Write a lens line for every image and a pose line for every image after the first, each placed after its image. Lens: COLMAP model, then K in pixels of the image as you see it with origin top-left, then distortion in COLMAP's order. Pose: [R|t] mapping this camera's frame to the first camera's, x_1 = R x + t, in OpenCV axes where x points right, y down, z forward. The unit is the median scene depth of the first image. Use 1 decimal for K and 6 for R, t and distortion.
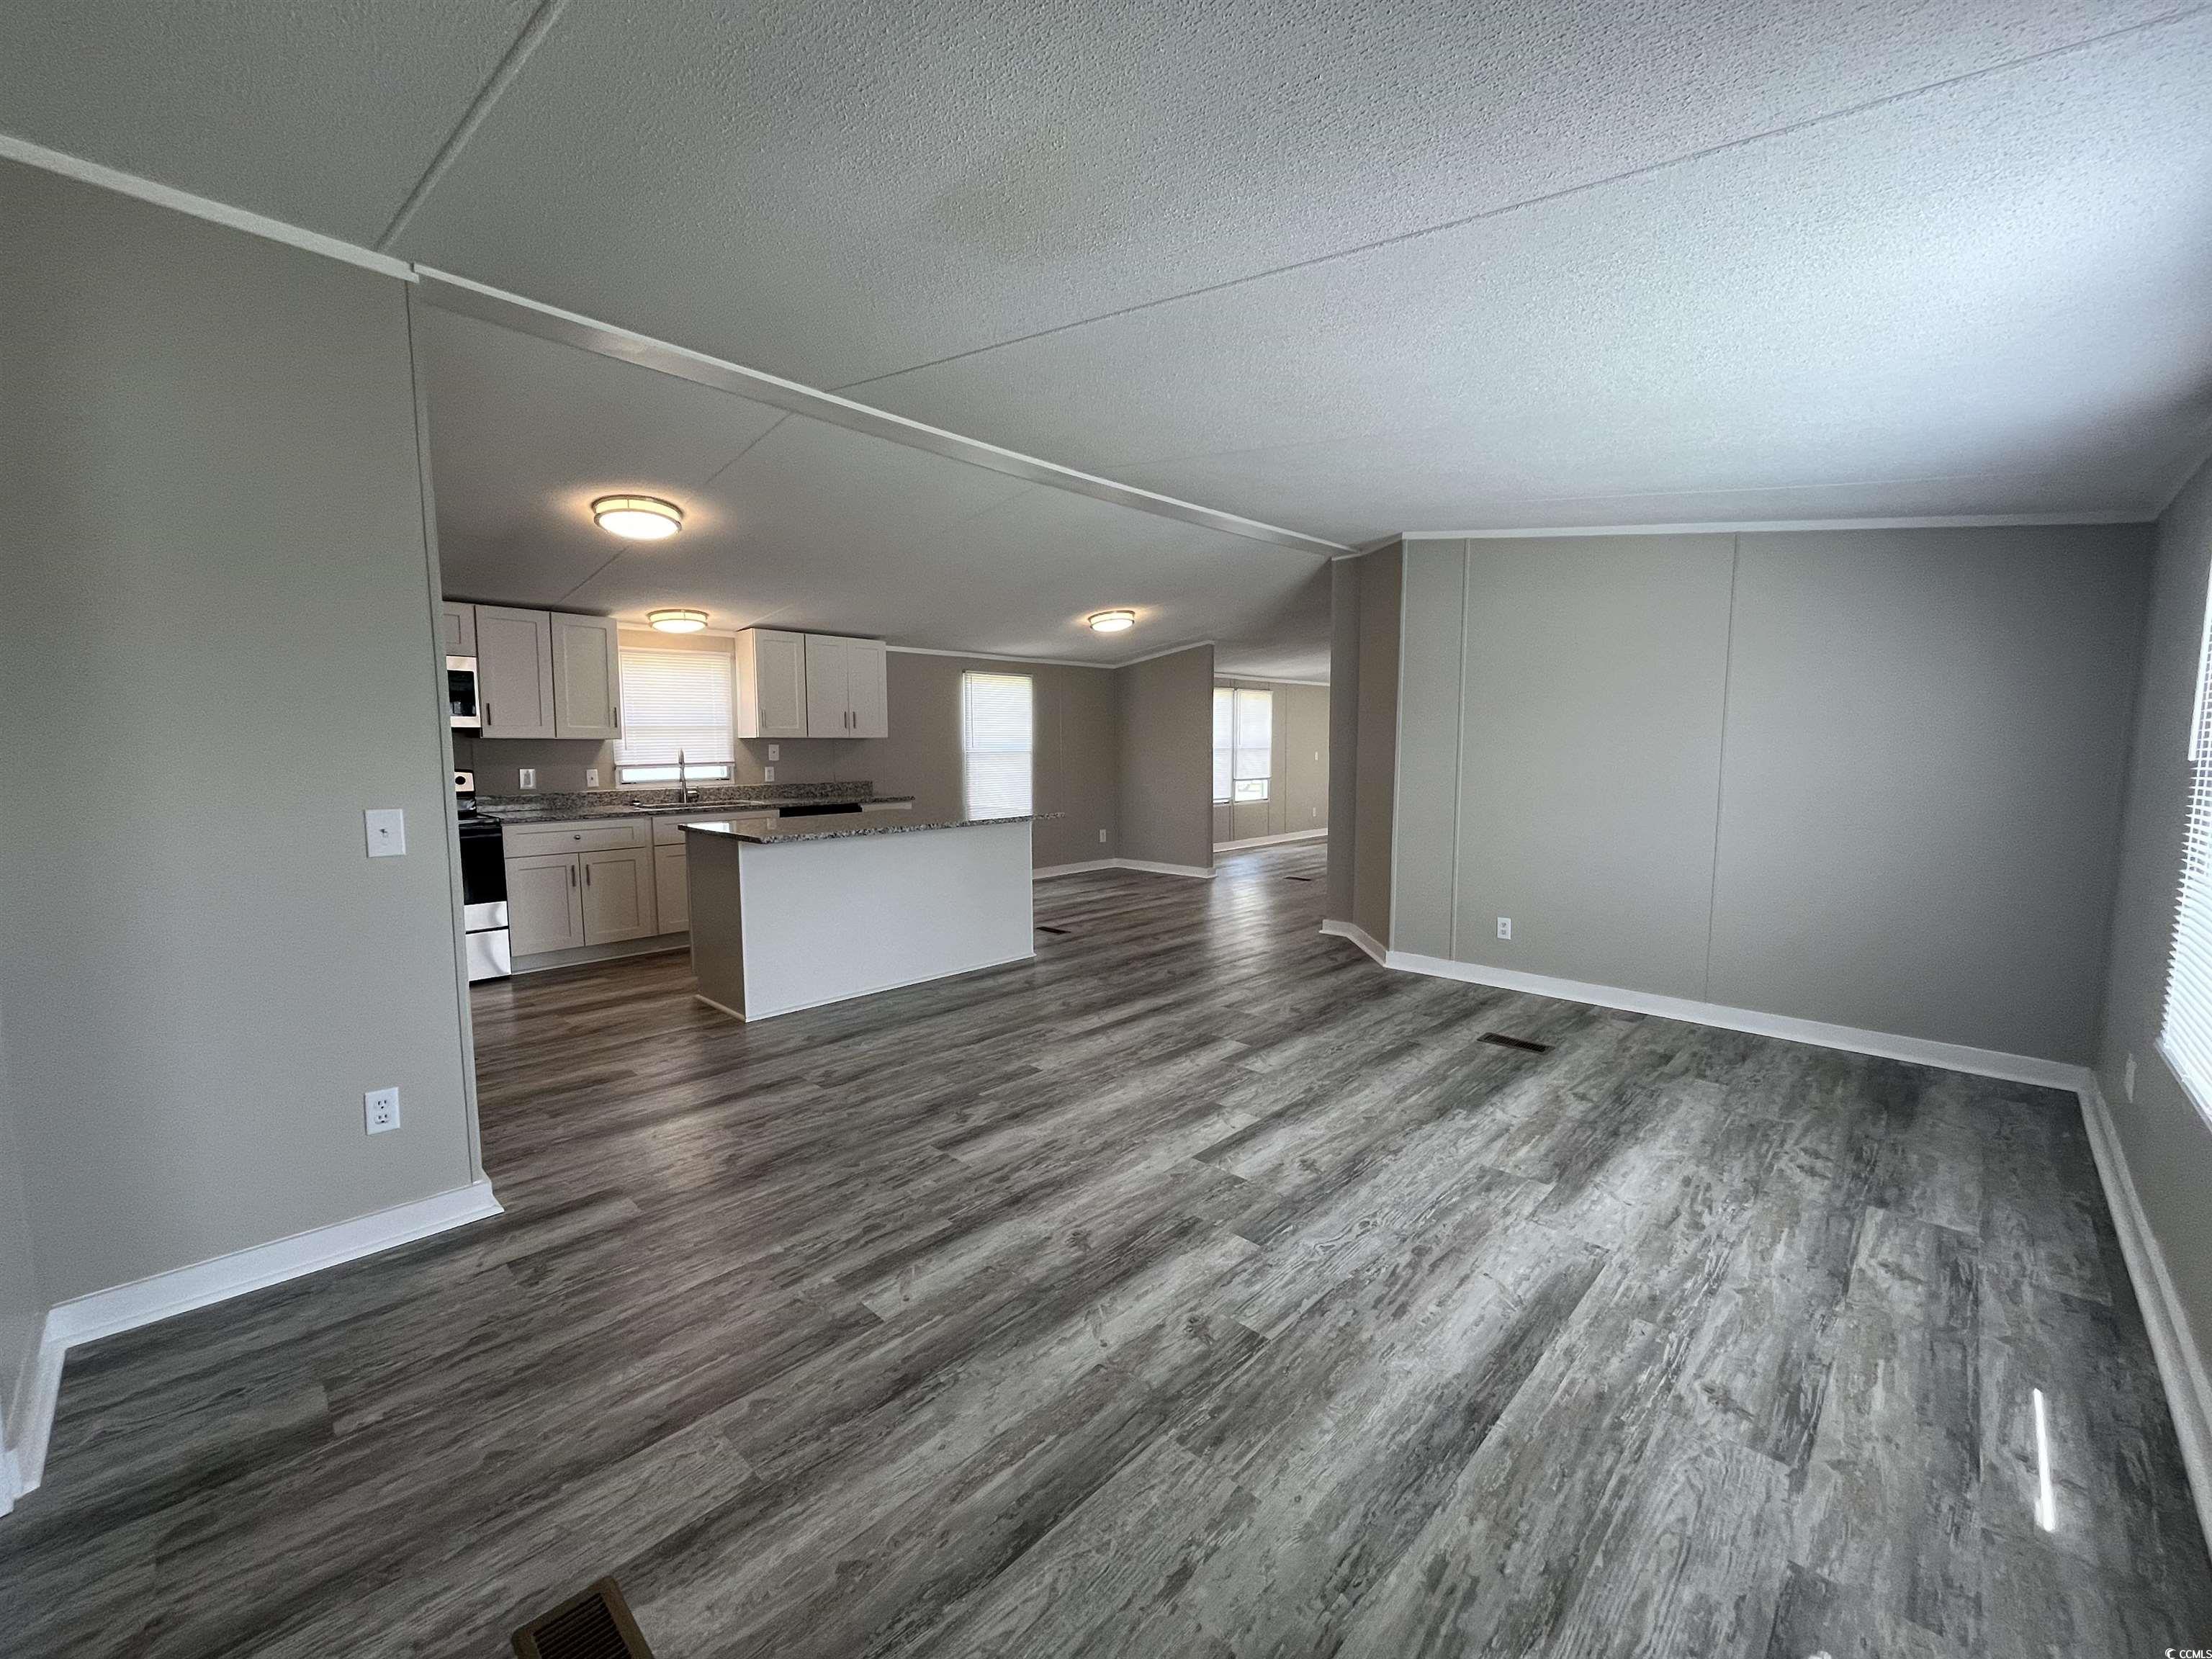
lens RADIAL K [[894.2, 0, 1106.0], [0, 894.2, 829.5], [0, 0, 1]] dist [-0.002163, -0.000362]
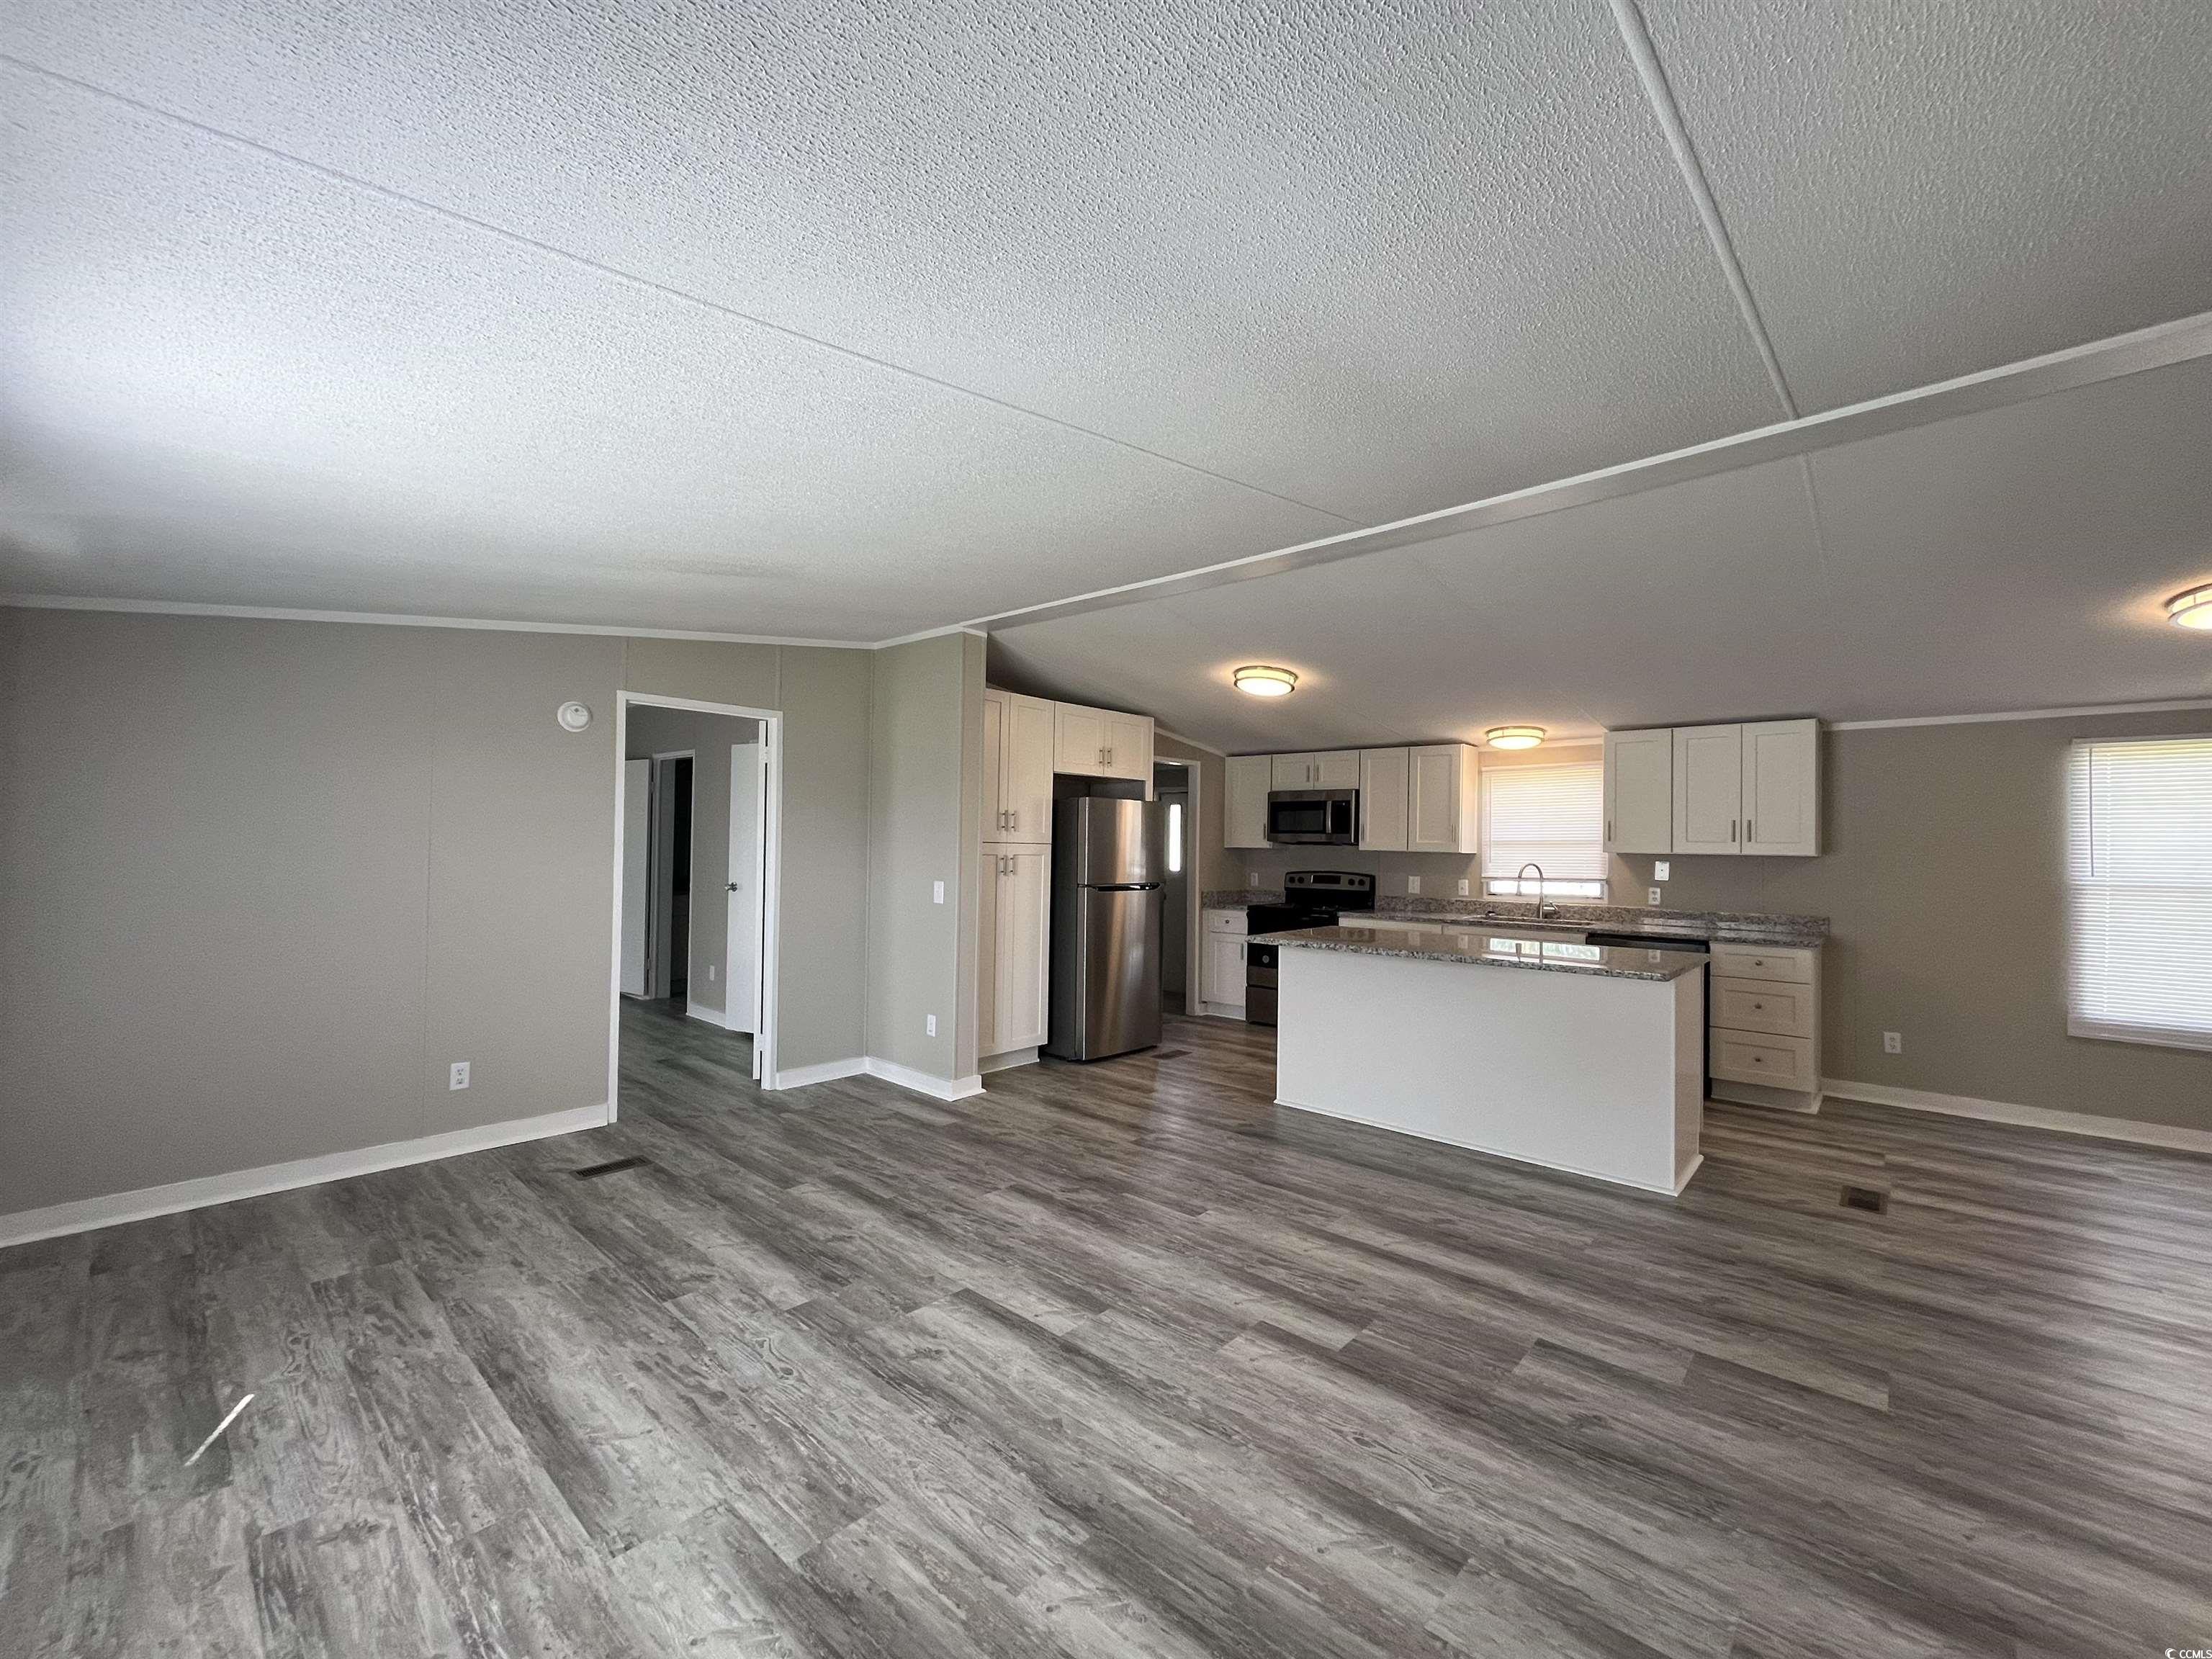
lens RADIAL K [[894.2, 0, 1106.0], [0, 894.2, 829.5], [0, 0, 1]] dist [-0.002163, -0.000362]
pose [[0.030921, -0.016114, -0.999392, 1.083403], [-0.111026, 0.993627, -0.019457, -0.120858], [0.993336, 0.111560, 0.028935, 1.084629]]
